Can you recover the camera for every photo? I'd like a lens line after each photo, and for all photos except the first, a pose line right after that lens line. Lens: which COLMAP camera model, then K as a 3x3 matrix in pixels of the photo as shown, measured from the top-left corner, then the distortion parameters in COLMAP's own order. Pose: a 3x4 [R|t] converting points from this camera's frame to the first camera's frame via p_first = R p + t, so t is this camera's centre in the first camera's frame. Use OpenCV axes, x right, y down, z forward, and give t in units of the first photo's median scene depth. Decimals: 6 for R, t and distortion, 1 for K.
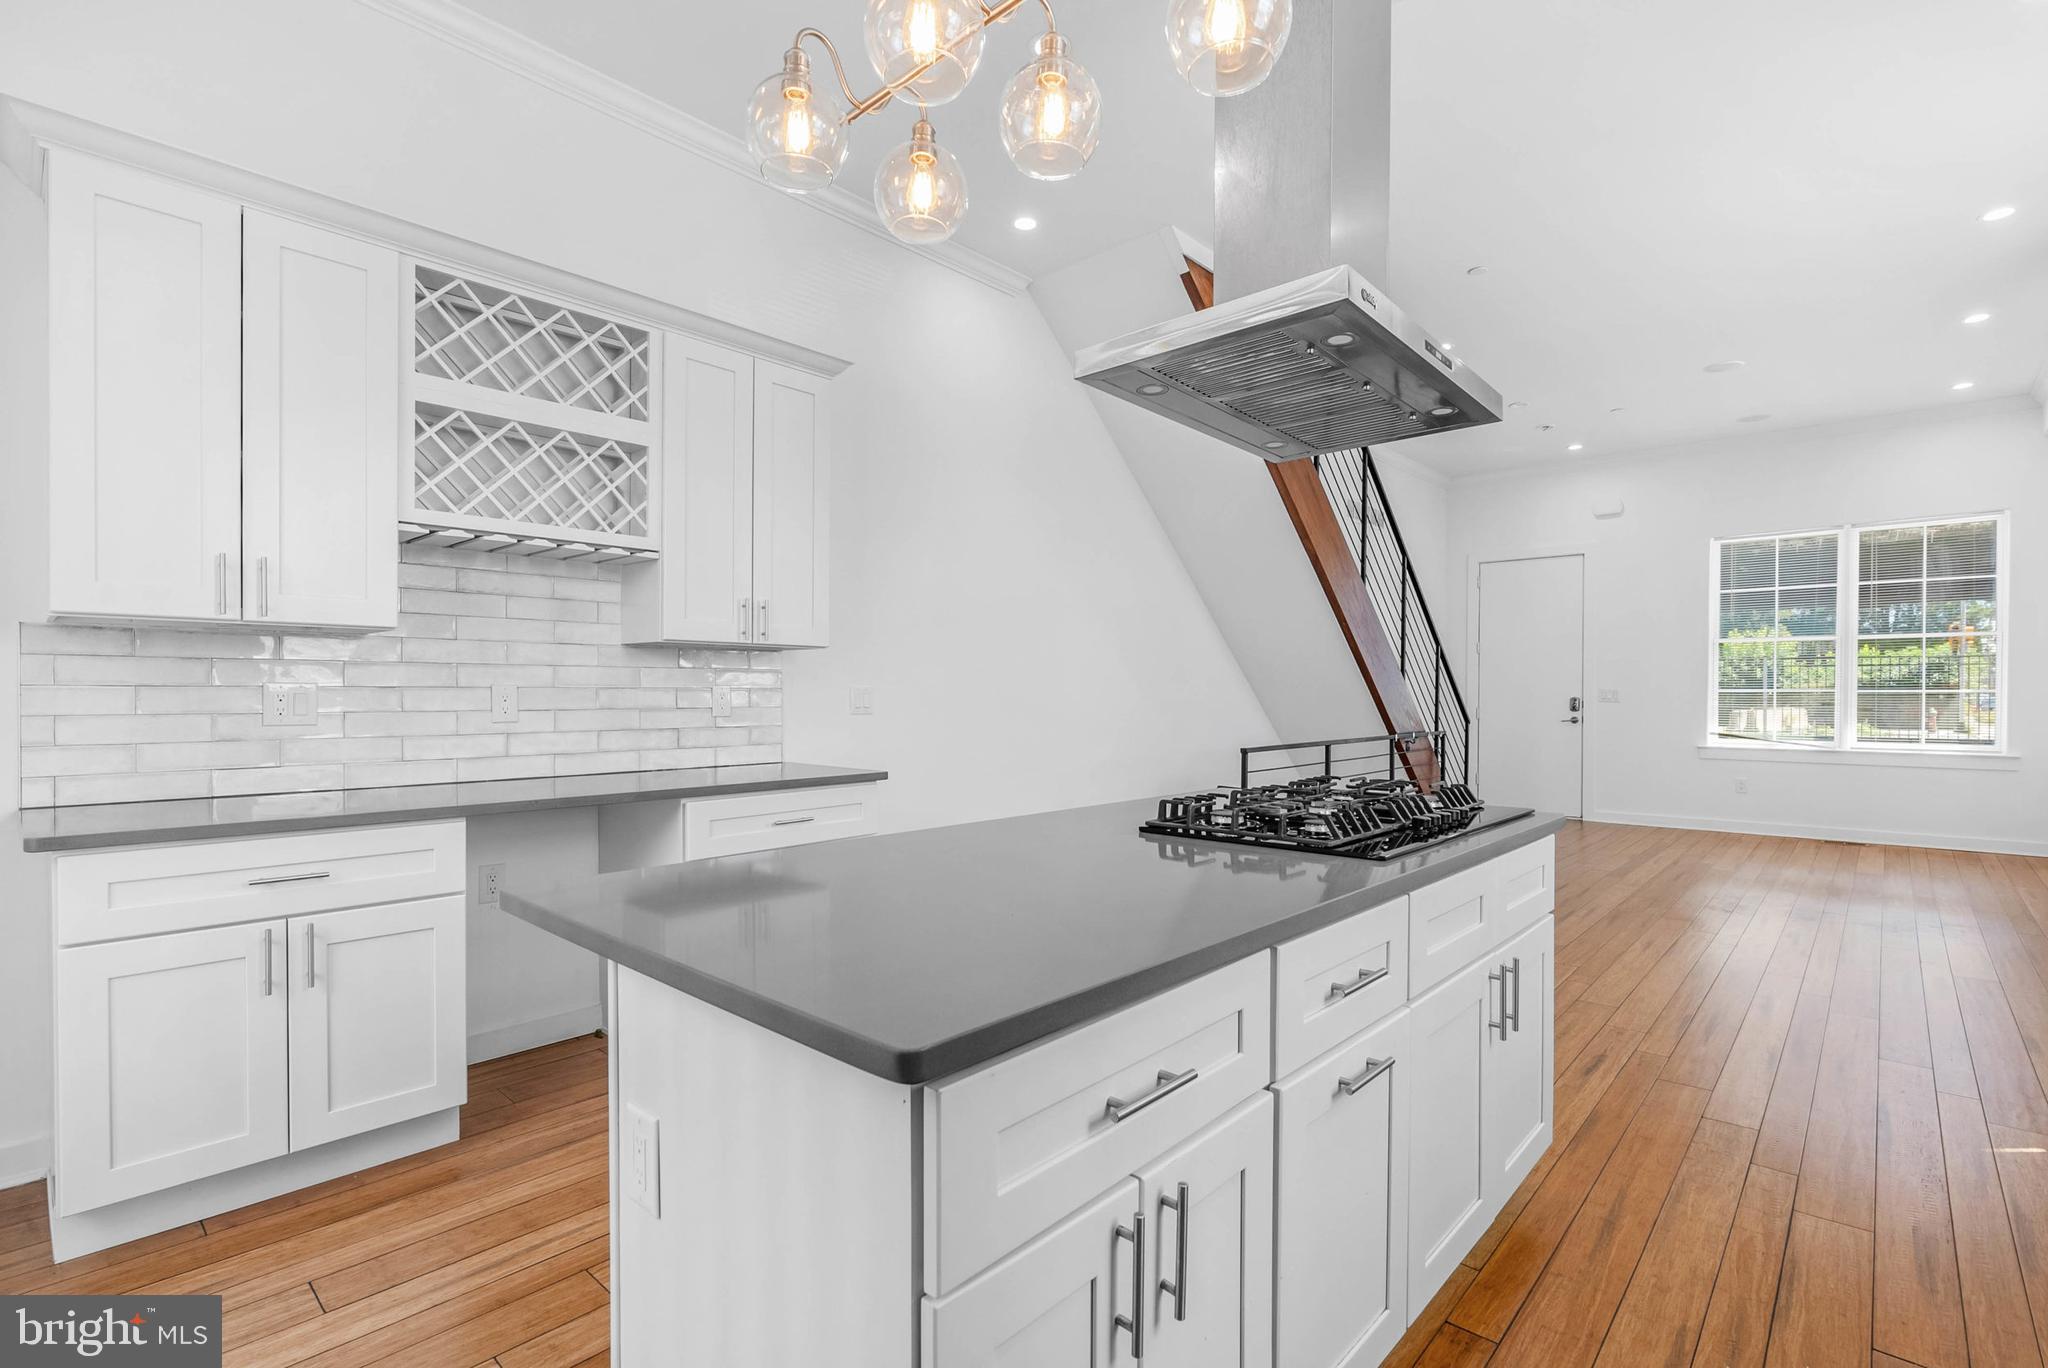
lens RADIAL K [[931.1, 0, 1036.6], [0, 931.1, 696.0], [0, 0, 1]] dist [-0.014595, 0.004663]
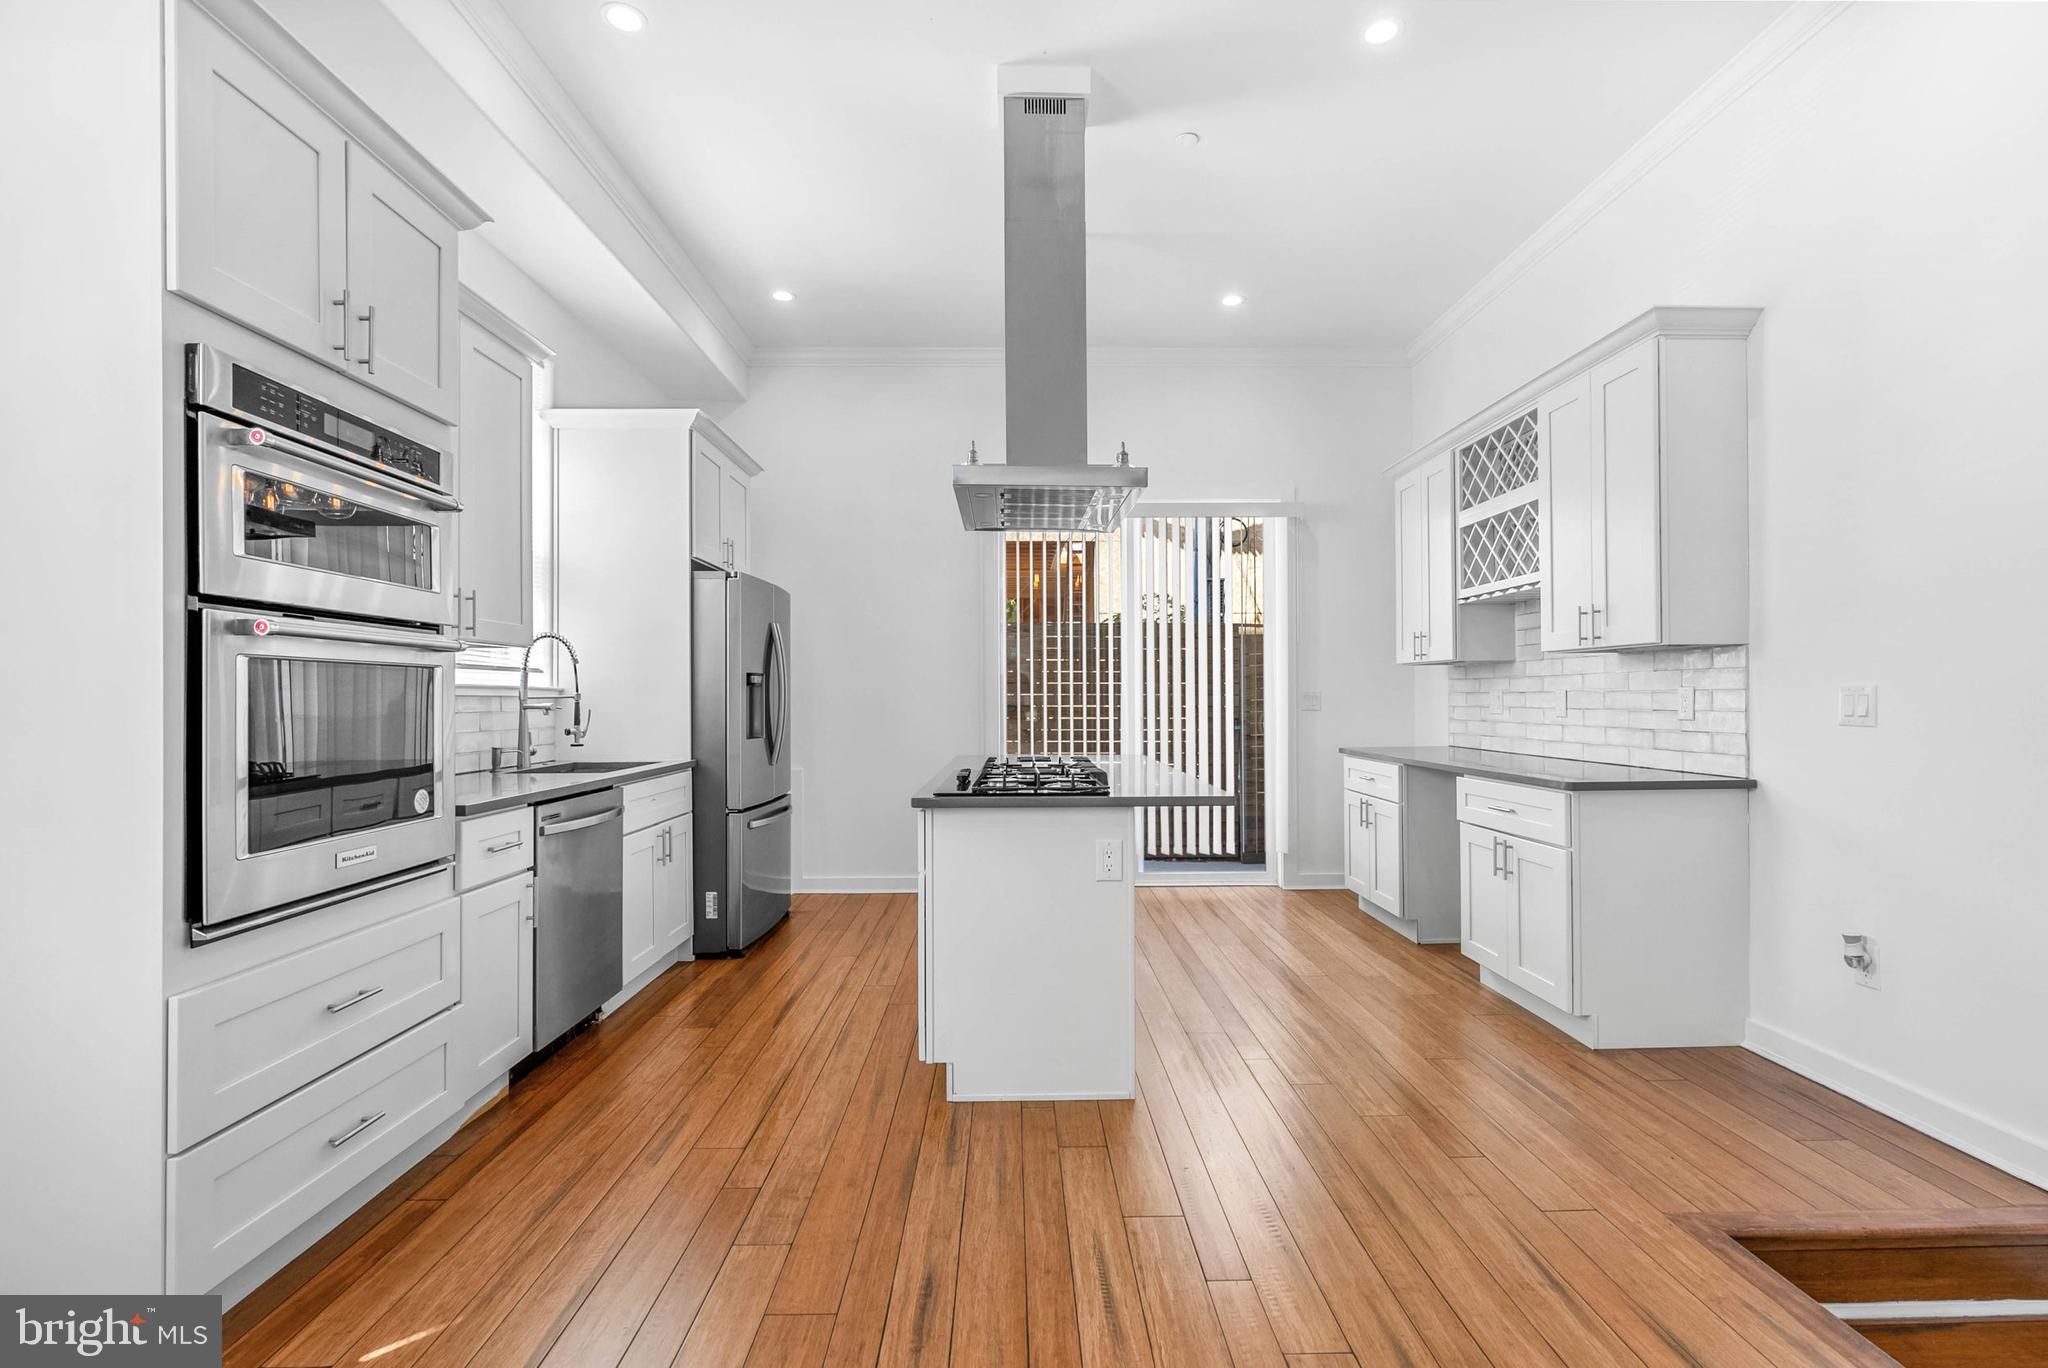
lens RADIAL K [[931.1, 0, 1035.1], [0, 931.1, 695.7], [0, 0, 1]] dist [-0.014595, 0.004663]
pose [[-0.719000, 0.000153, -0.695010, 0.944478], [-0.000146, 1.000000, 0.000371, -0.003549], [0.695010, 0.000368, -0.719000, 1.442236]]
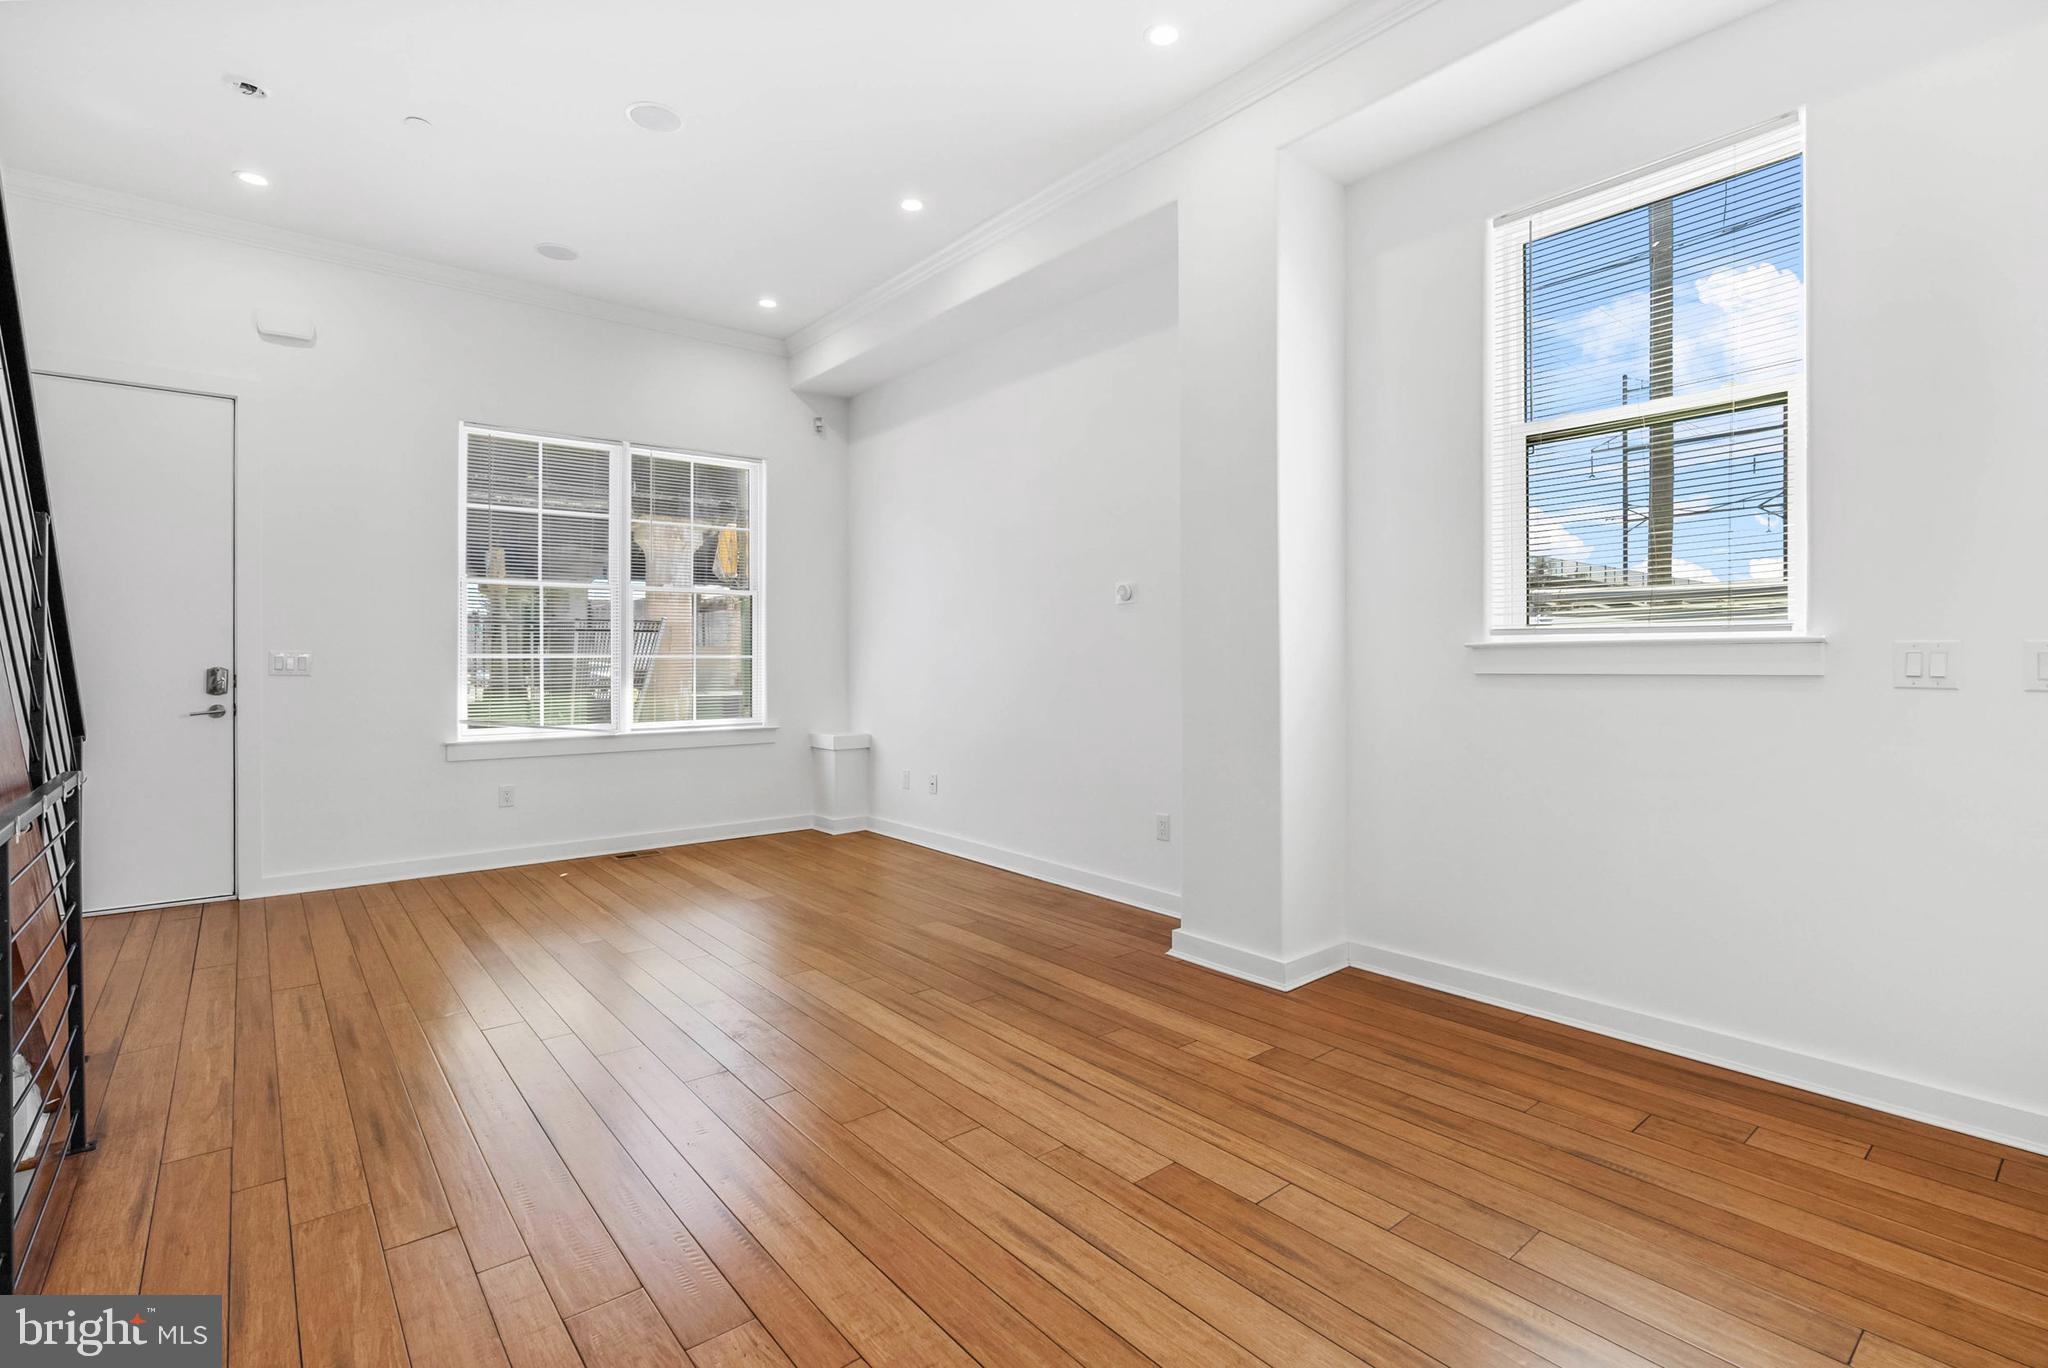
lens RADIAL K [[931.1, 0, 1030.2], [0, 931.1, 666.3], [0, 0, 1]] dist [-0.014595, 0.004663]
pose [[0.130555, -0.005181, 0.991428, 0.352283], [0.005667, 0.999974, 0.004479, 0.002040], [-0.991425, 0.005034, 0.130581, 1.362847]]
